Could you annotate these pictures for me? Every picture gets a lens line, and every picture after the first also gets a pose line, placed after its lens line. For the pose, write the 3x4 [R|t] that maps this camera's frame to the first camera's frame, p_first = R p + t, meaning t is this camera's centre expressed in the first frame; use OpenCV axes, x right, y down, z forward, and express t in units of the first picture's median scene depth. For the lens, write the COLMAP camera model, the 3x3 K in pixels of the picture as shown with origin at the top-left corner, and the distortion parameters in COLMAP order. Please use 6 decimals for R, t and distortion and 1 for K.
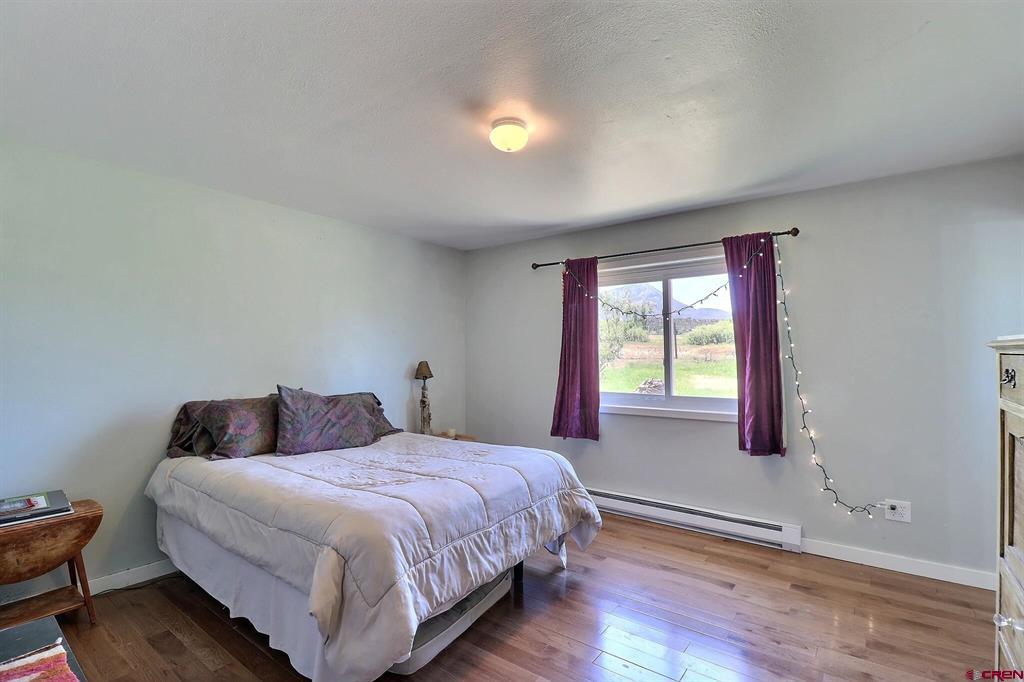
lens RADIAL K [[476.9, 0, 508.4], [0, 476.9, 347.3], [0, 0, 1]] dist [-0.003473, -0.000713]
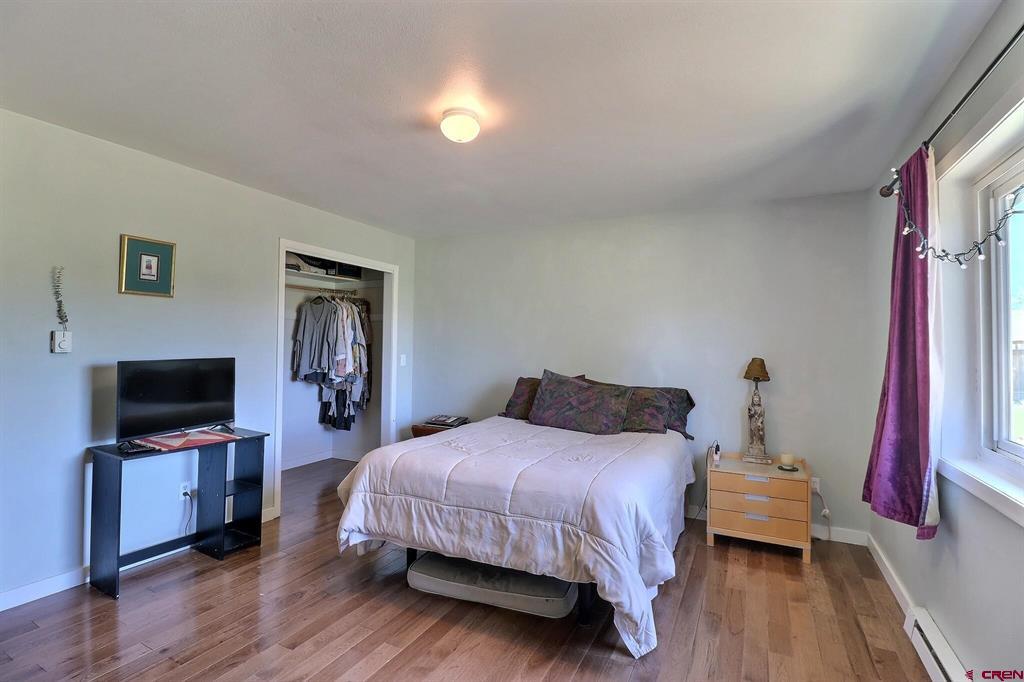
lens RADIAL K [[476.9, 0, 514.4], [0, 476.9, 338.2], [0, 0, 1]] dist [-0.003473, -0.000713]
pose [[0.184196, -0.004338, -0.982880, 0.717392], [-0.005757, 0.999968, -0.005492, 0.002994], [0.982873, 0.006670, 0.184165, 0.648829]]
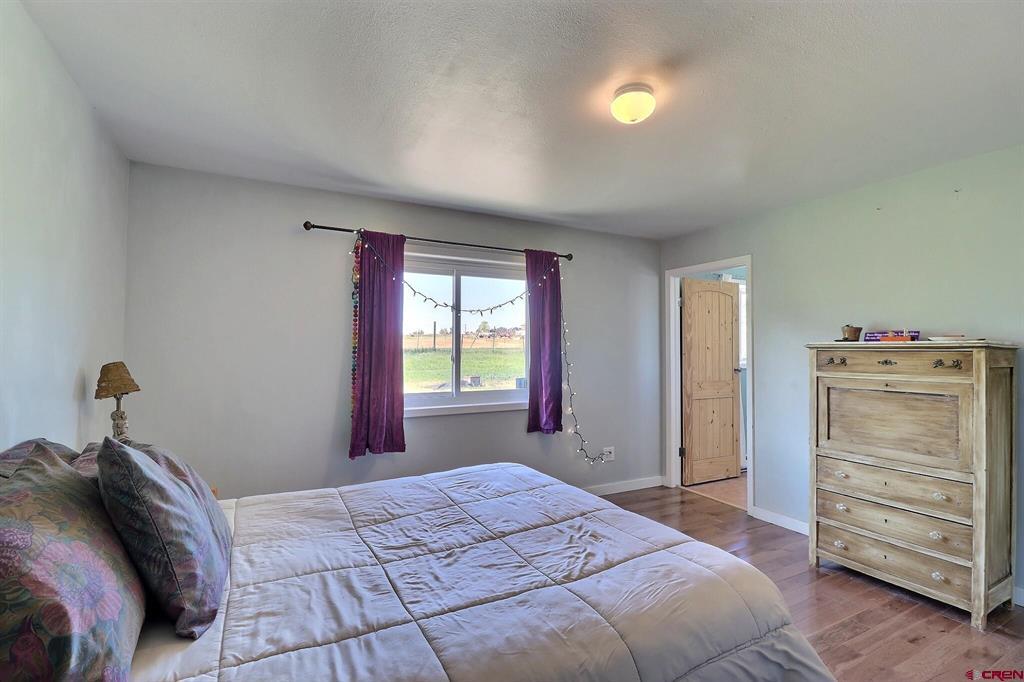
lens RADIAL K [[476.9, 0, 508.7], [0, 476.9, 343.0], [0, 0, 1]] dist [-0.003473, -0.000713]
pose [[0.421198, 0.020546, 0.906736, -0.636510], [-0.016704, 0.999750, -0.014894, 0.014659], [-0.906815, -0.008872, 0.421435, 0.587582]]
